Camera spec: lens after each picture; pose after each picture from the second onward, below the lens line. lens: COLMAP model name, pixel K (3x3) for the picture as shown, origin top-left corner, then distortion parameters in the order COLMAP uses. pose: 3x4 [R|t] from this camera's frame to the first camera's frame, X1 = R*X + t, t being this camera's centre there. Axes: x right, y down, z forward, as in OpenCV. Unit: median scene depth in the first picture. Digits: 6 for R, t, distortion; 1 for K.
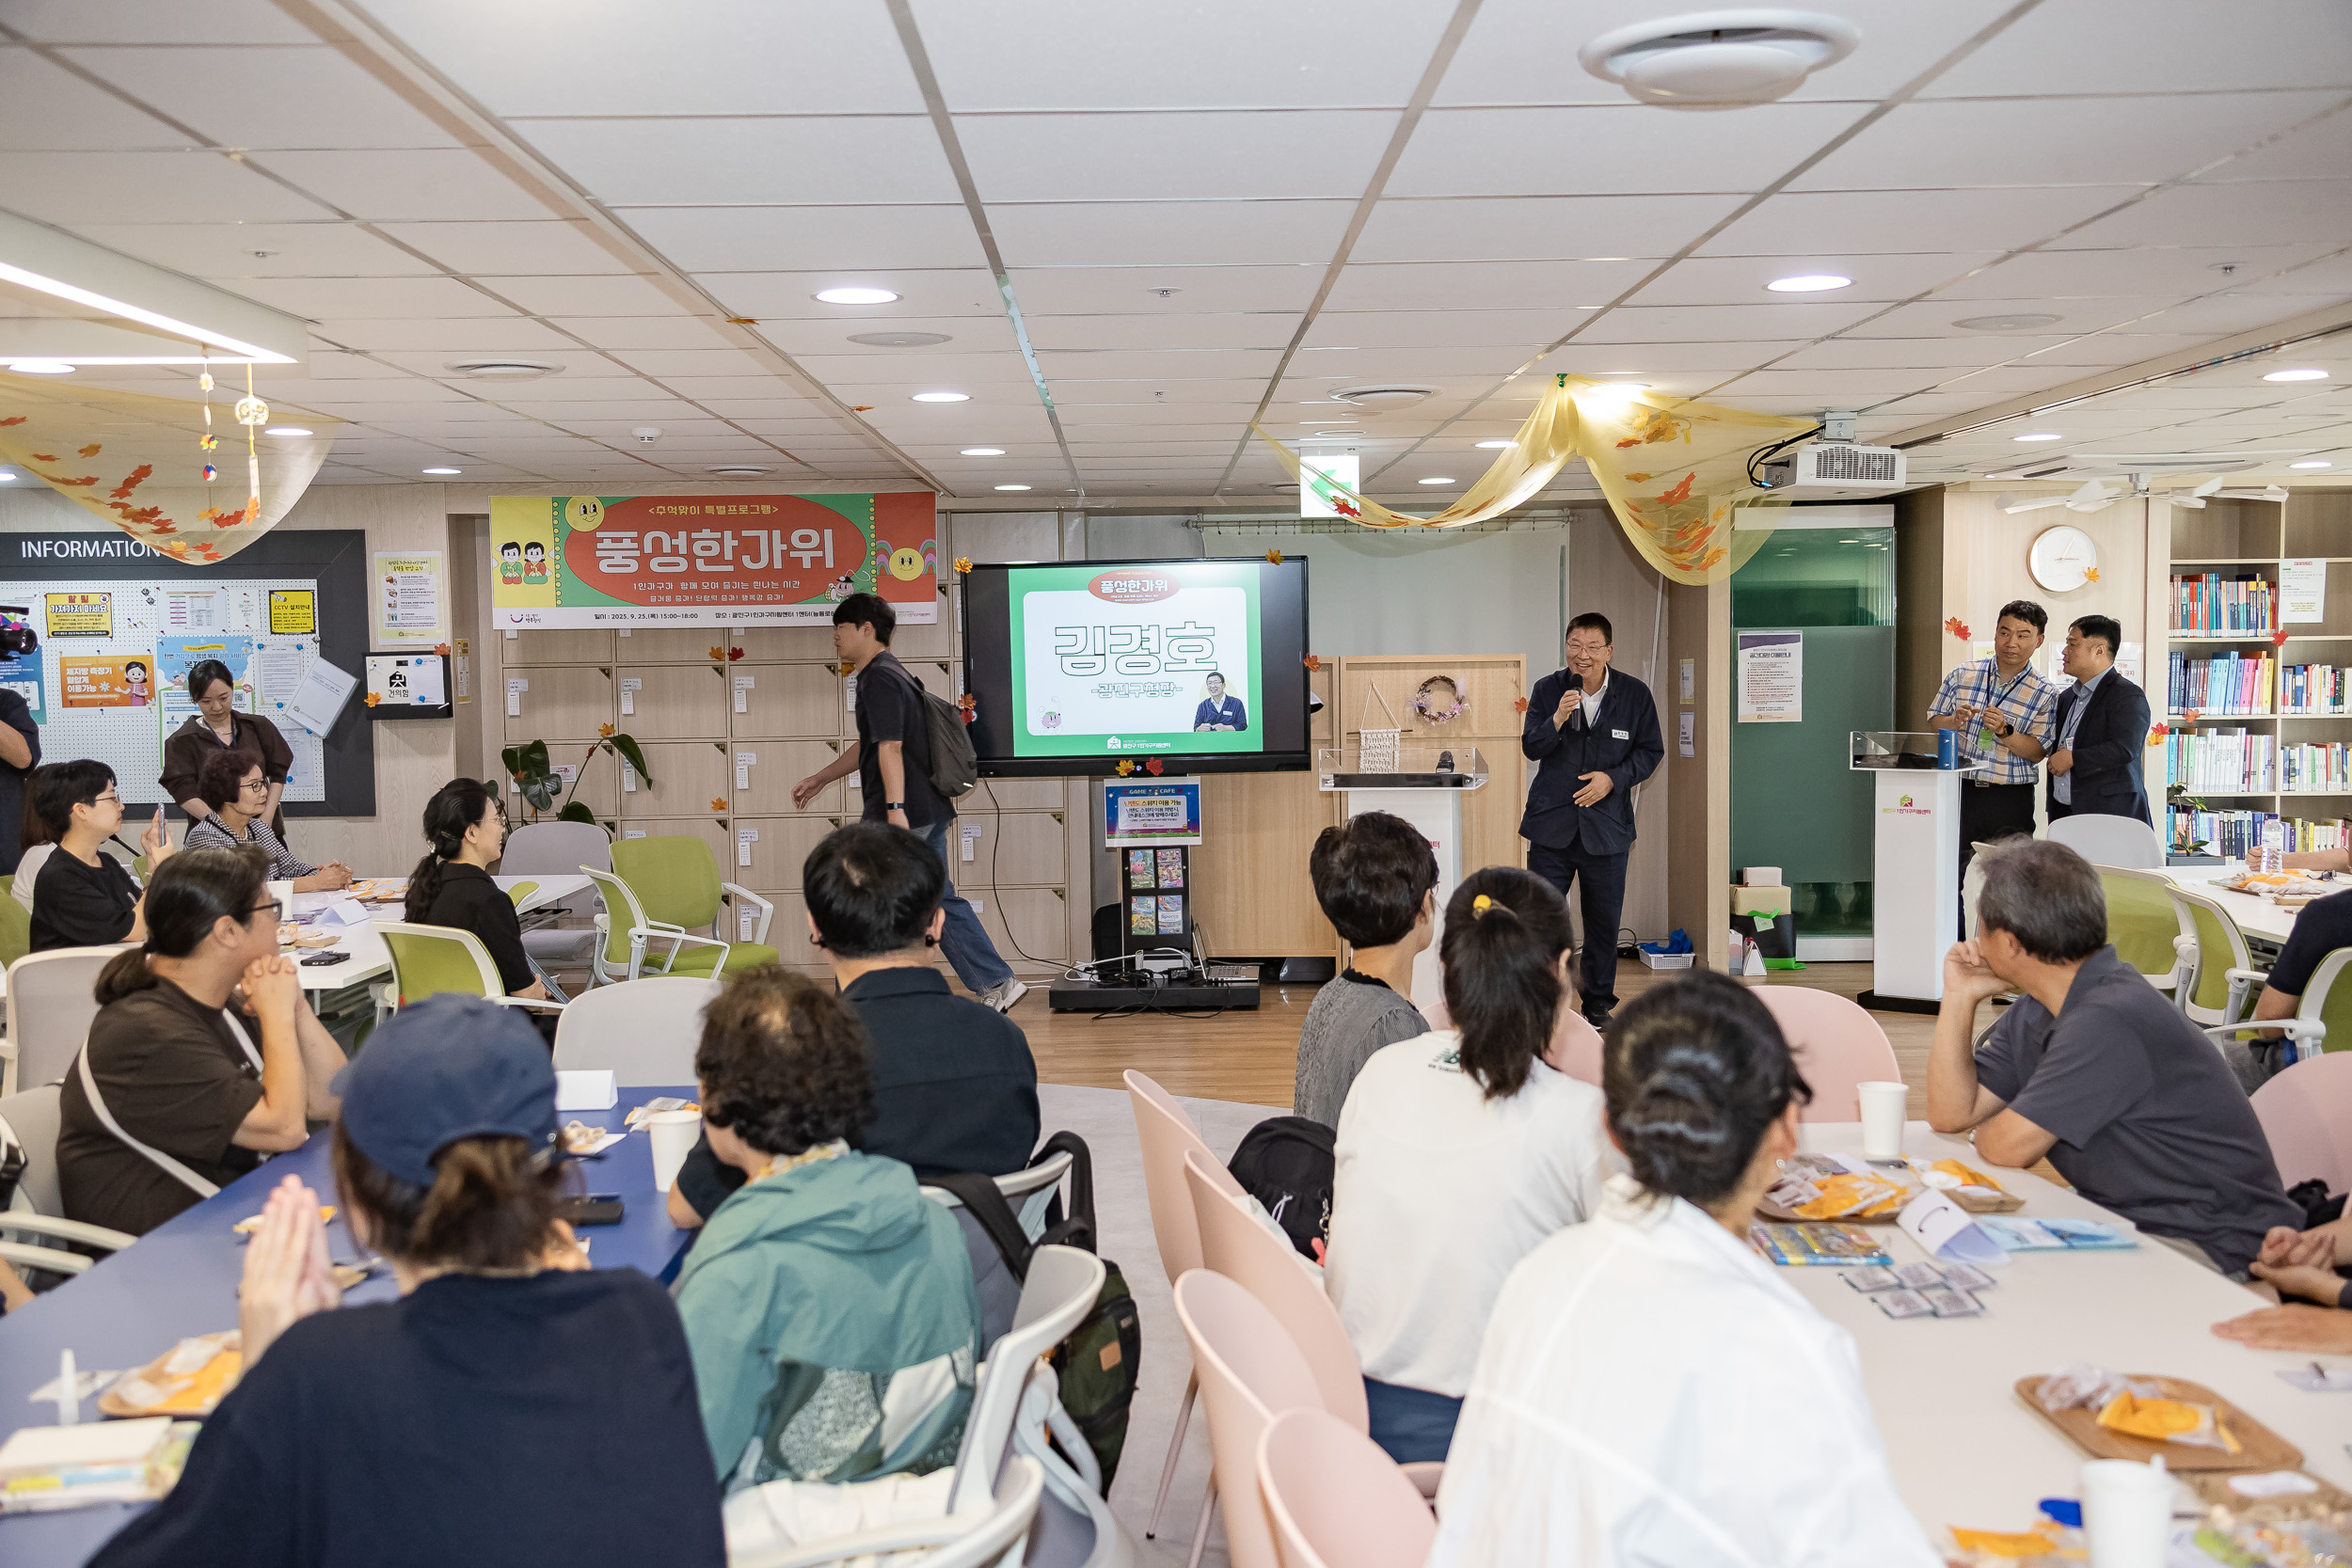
lens RADIAL K [[2355.5, 0, 1175.1], [0, 2355.5, 776.8], [0, 0, 1]] dist [0.067001, 0.000000]
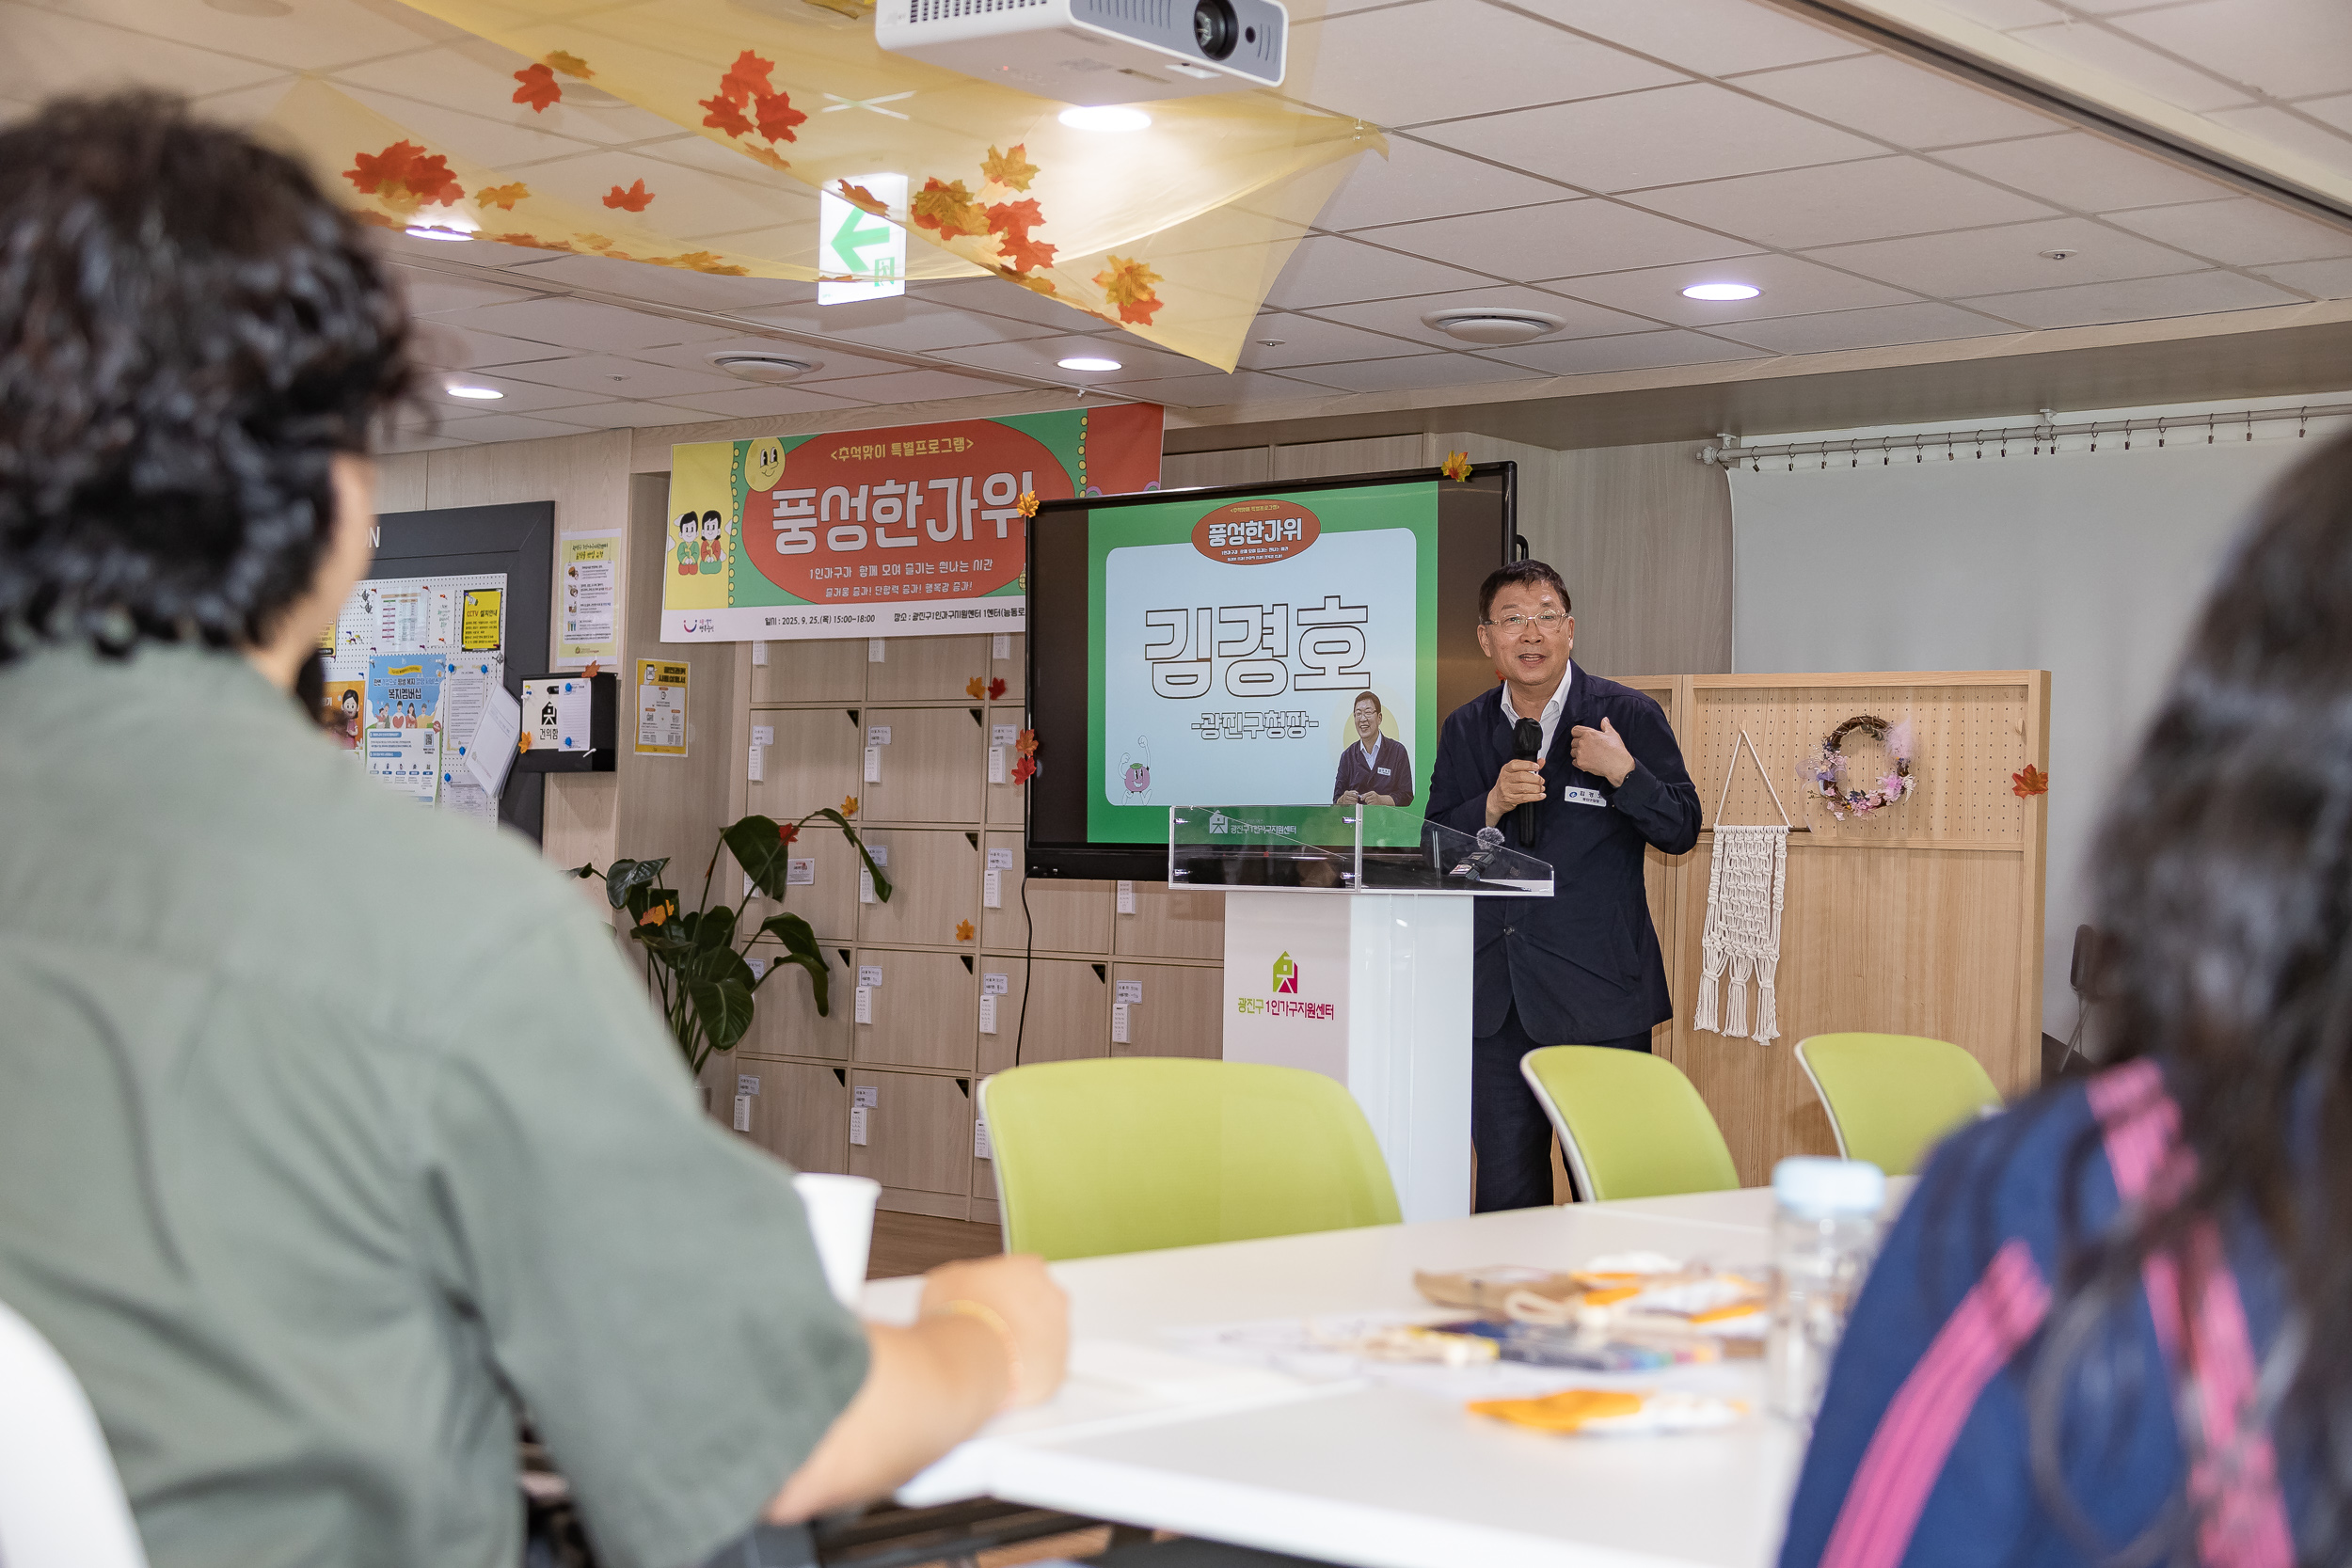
lens RADIAL K [[3332.7, 0, 1181.7], [0, 3332.7, 779.8], [0, 0, 1]] dist [0.071144, 0.000000]
pose [[0.739149, 0.019585, -0.673257, 0.459174], [-0.082356, 0.994705, -0.061480, 0.022363], [0.668488, 0.100890, 0.736848, 0.411548]]
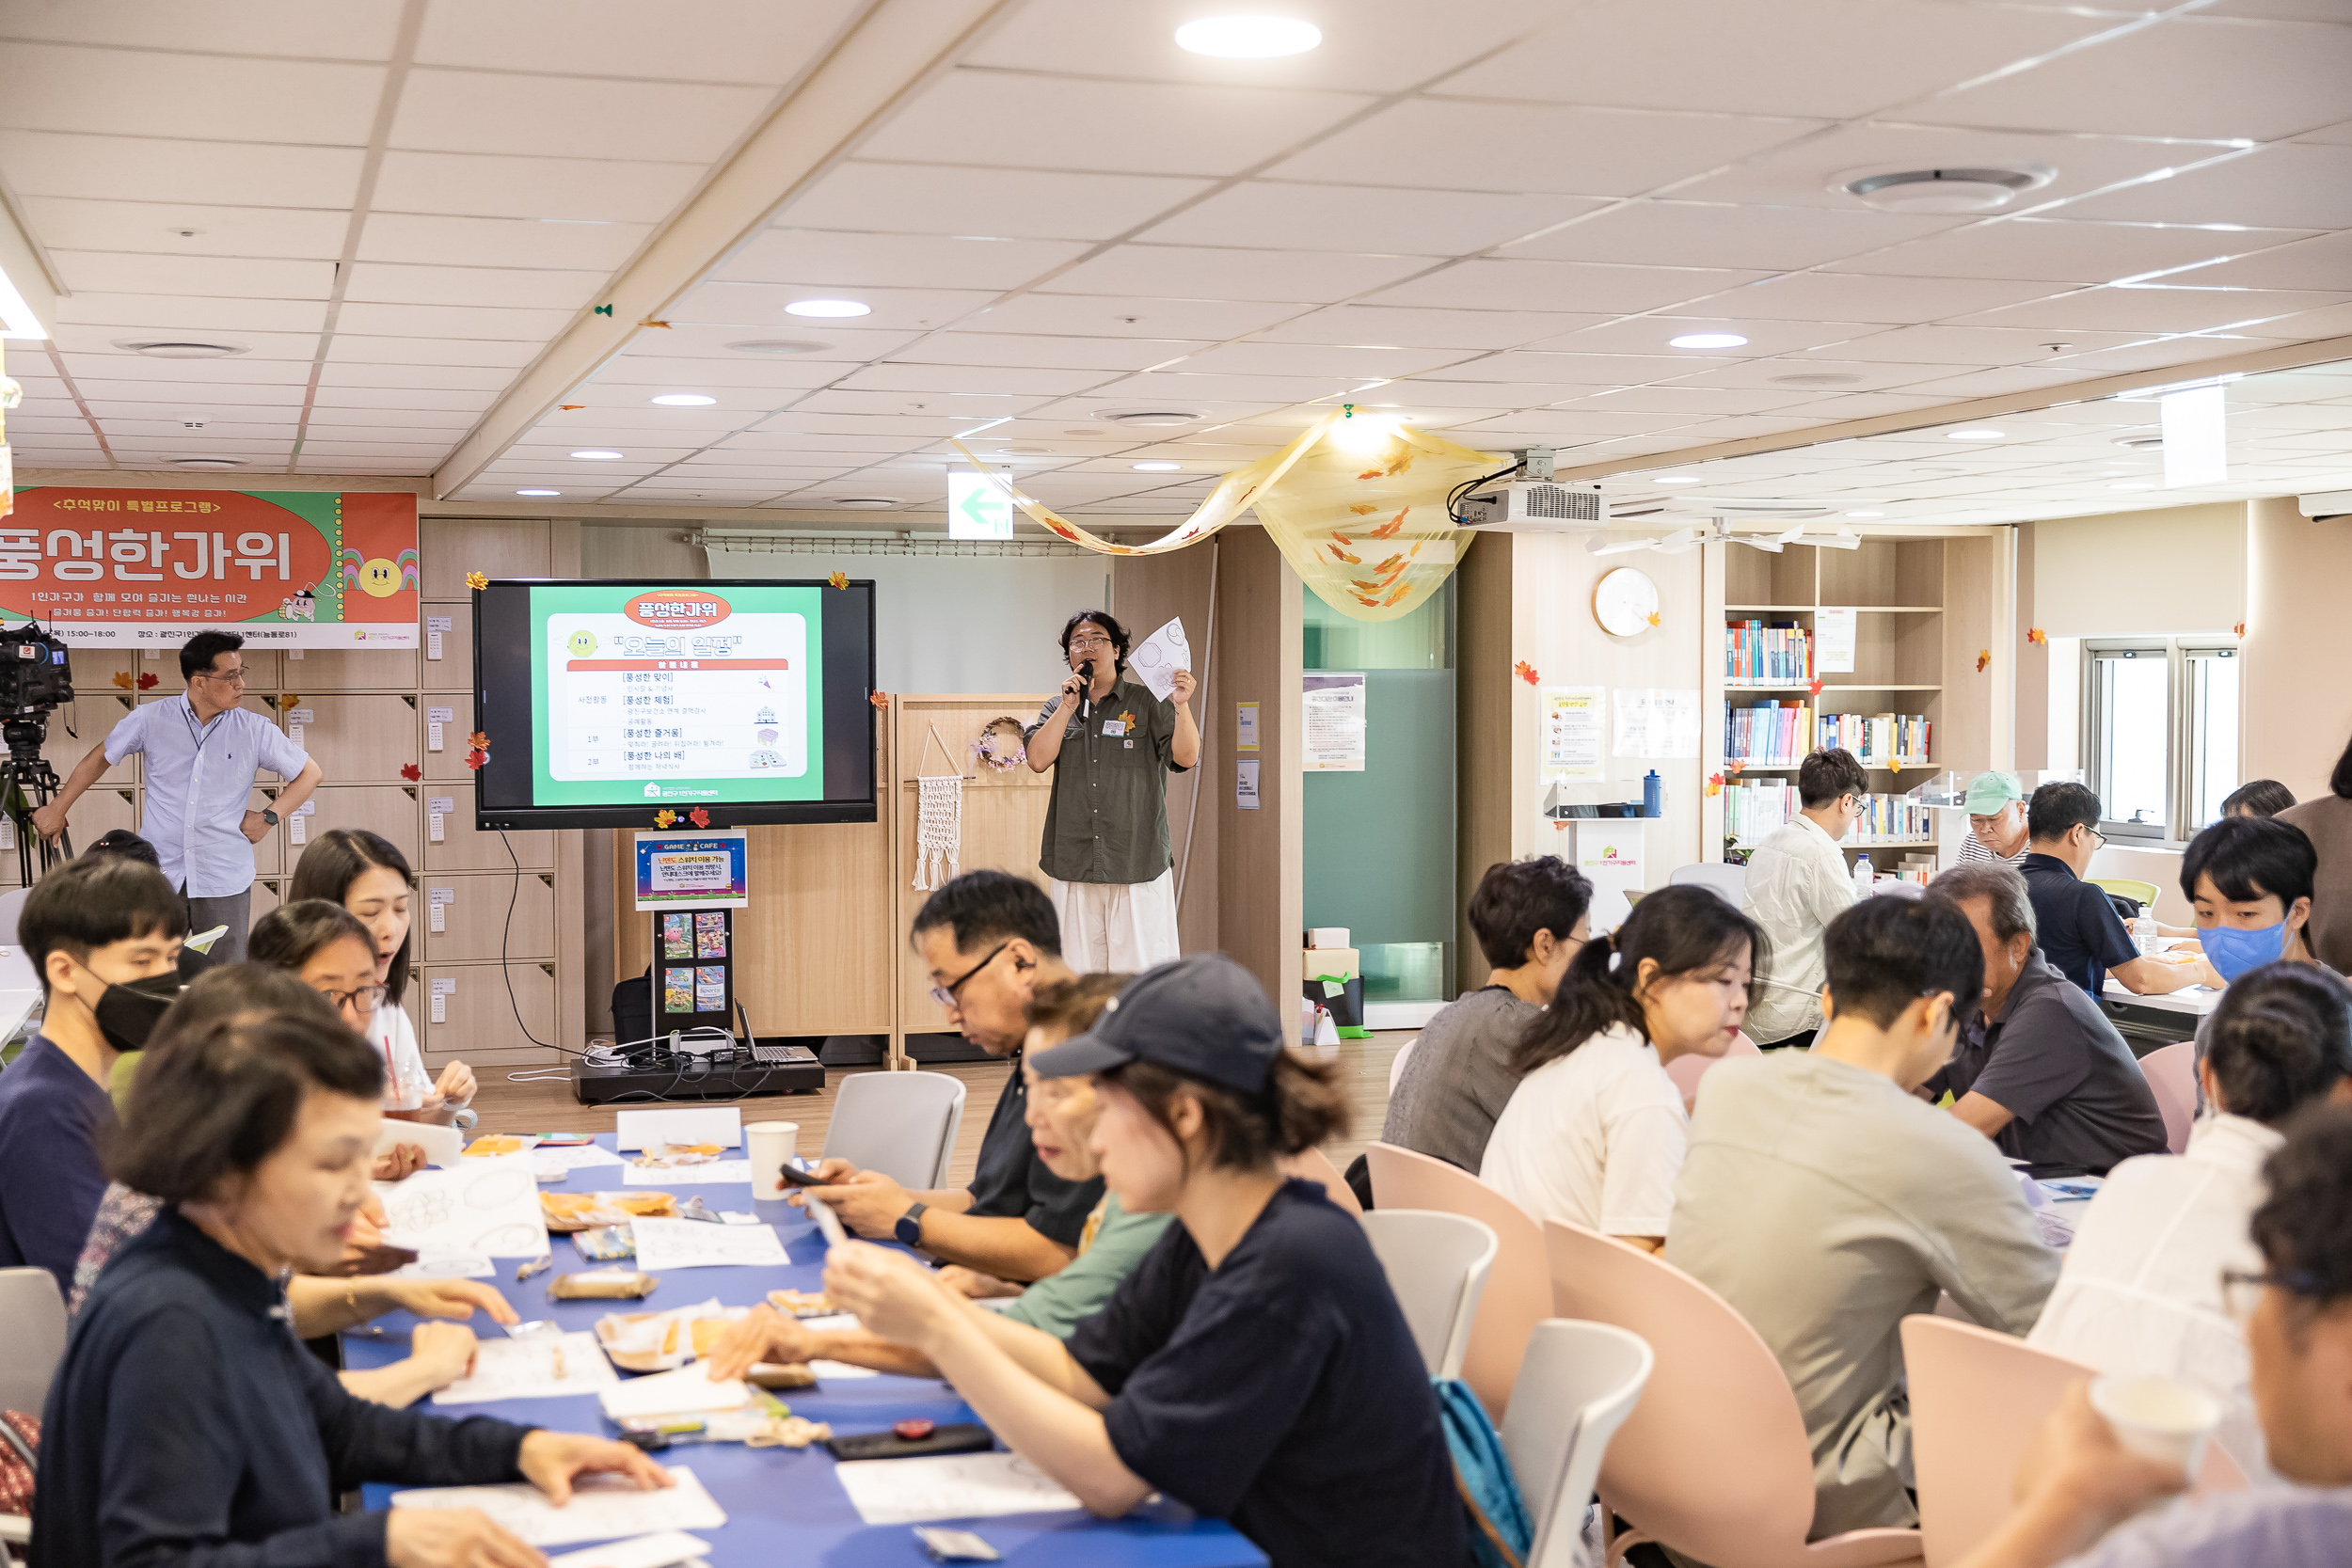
lens RADIAL K [[2920.0, 0, 1163.3], [0, 2920.0, 791.9], [0, 0, 1]] dist [0.034266, 0.000000]
pose [[0.958445, 0.002790, 0.285264, -0.145279], [0.003019, 0.999797, -0.019924, 0.007989], [-0.285261, 0.019957, 0.958242, -0.078318]]
